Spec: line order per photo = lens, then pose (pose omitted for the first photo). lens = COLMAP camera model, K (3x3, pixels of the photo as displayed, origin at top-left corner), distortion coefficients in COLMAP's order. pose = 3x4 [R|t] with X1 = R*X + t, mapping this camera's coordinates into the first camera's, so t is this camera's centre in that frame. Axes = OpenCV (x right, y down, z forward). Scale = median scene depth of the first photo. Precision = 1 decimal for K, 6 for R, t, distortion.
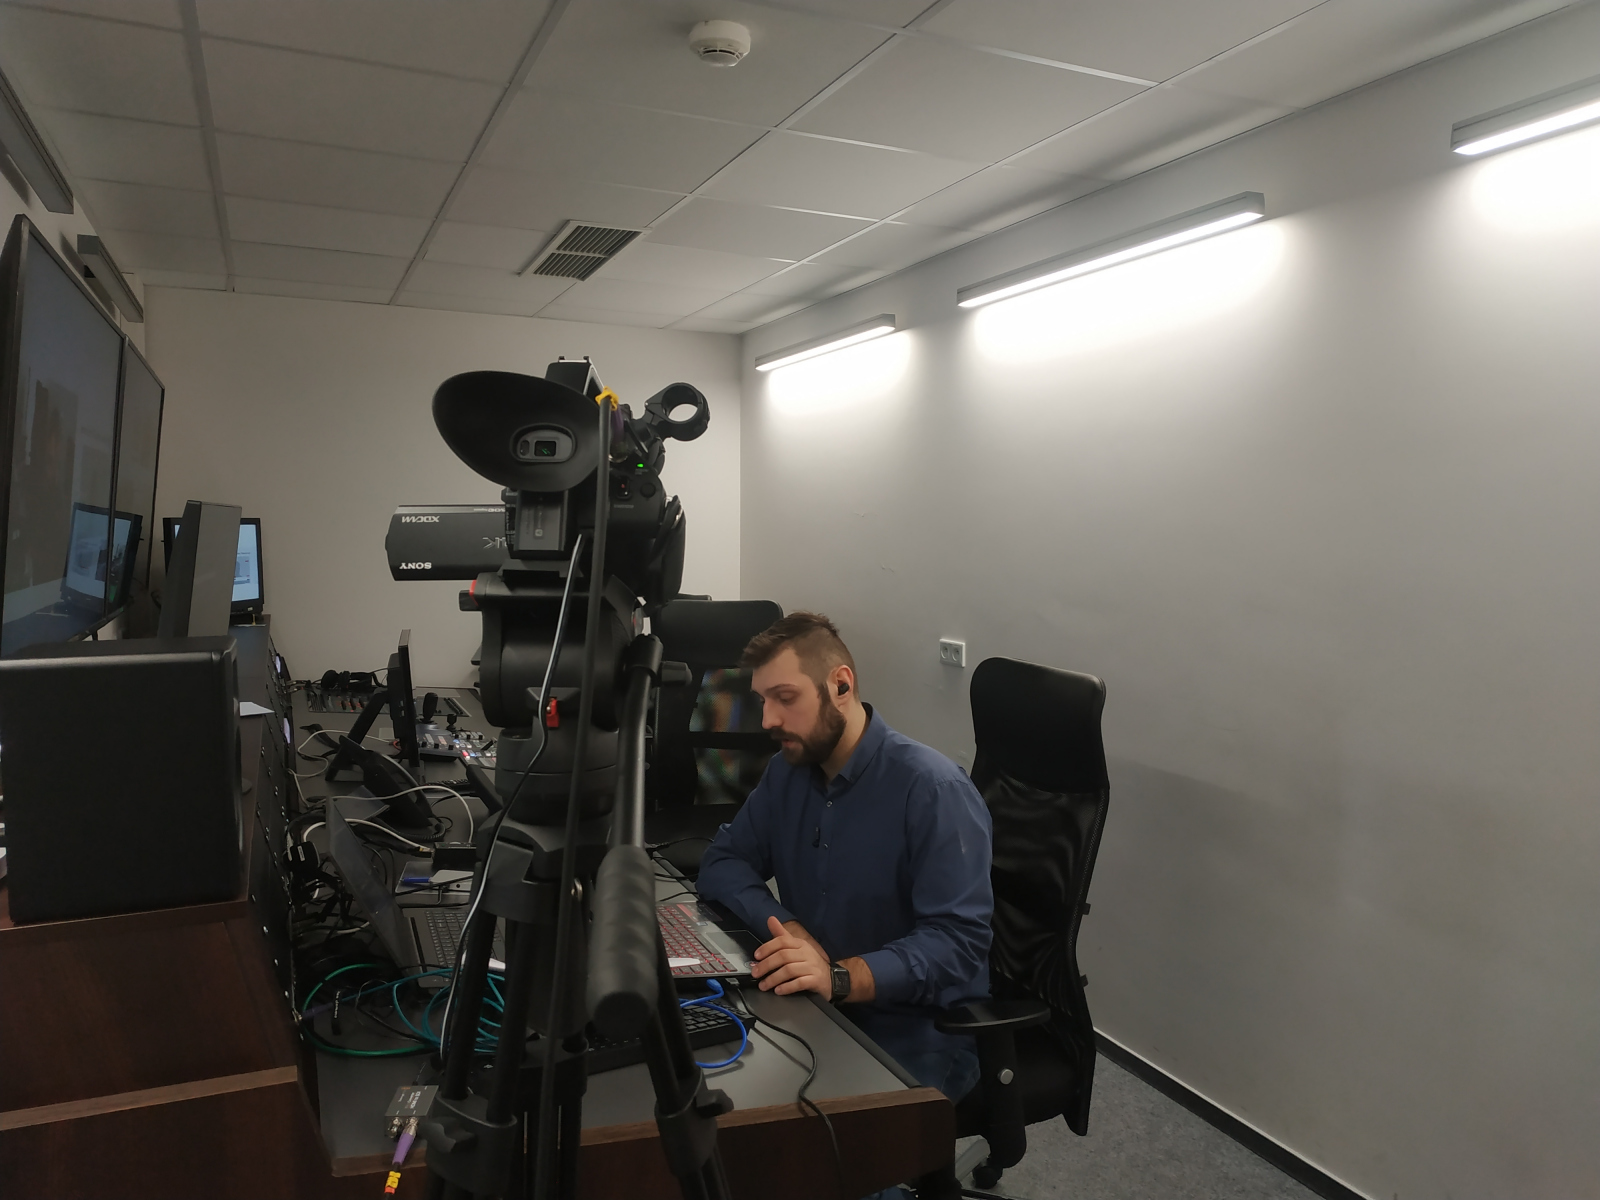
lens RADIAL K [[1131.6, 0, 800.0], [0, 1131.6, 600.0], [0, 0, 1]] dist [-0.001376, -0.001486]
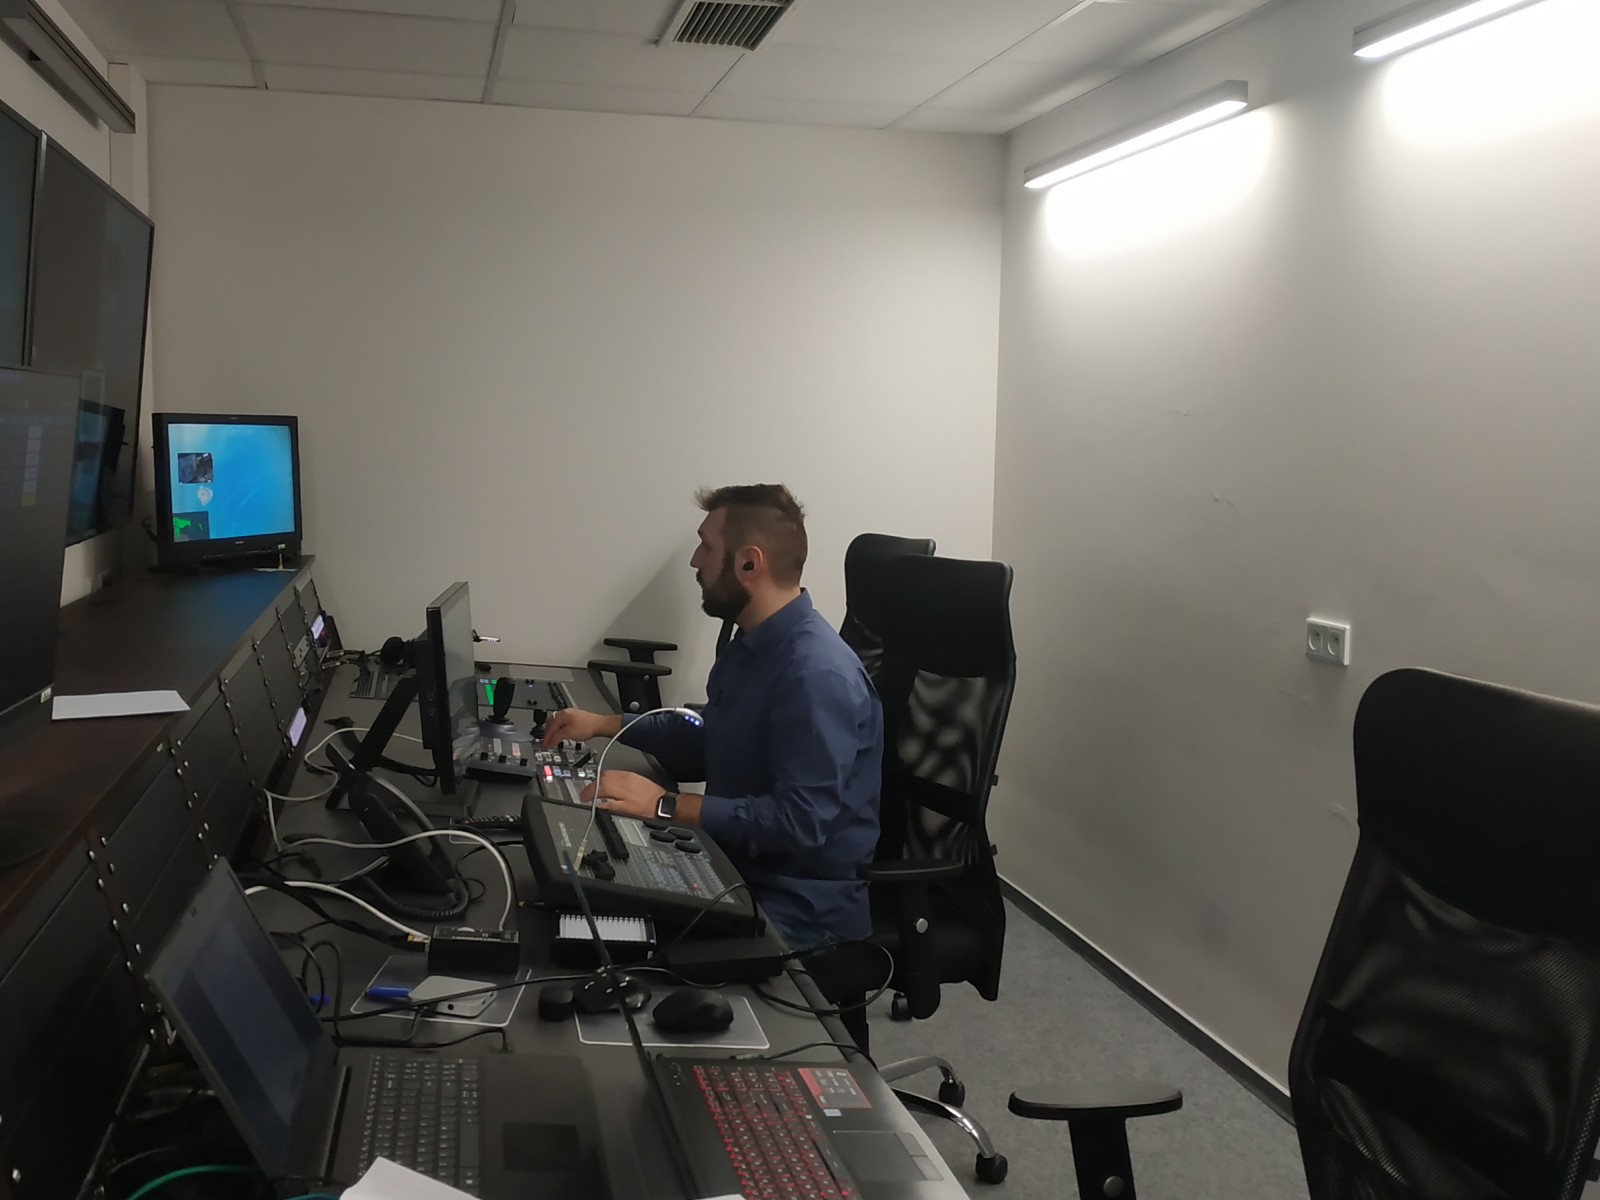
lens RADIAL K [[1575.9, 0, 800.0], [0, 1575.9, 600.0], [0, 0, 1]] dist [0.139093, -0.427028]
pose [[0.980406, 0.025864, -0.195284, 0.025005], [-0.019303, 0.999186, 0.035426, 0.000140], [0.196041, -0.030963, 0.980107, 0.118778]]
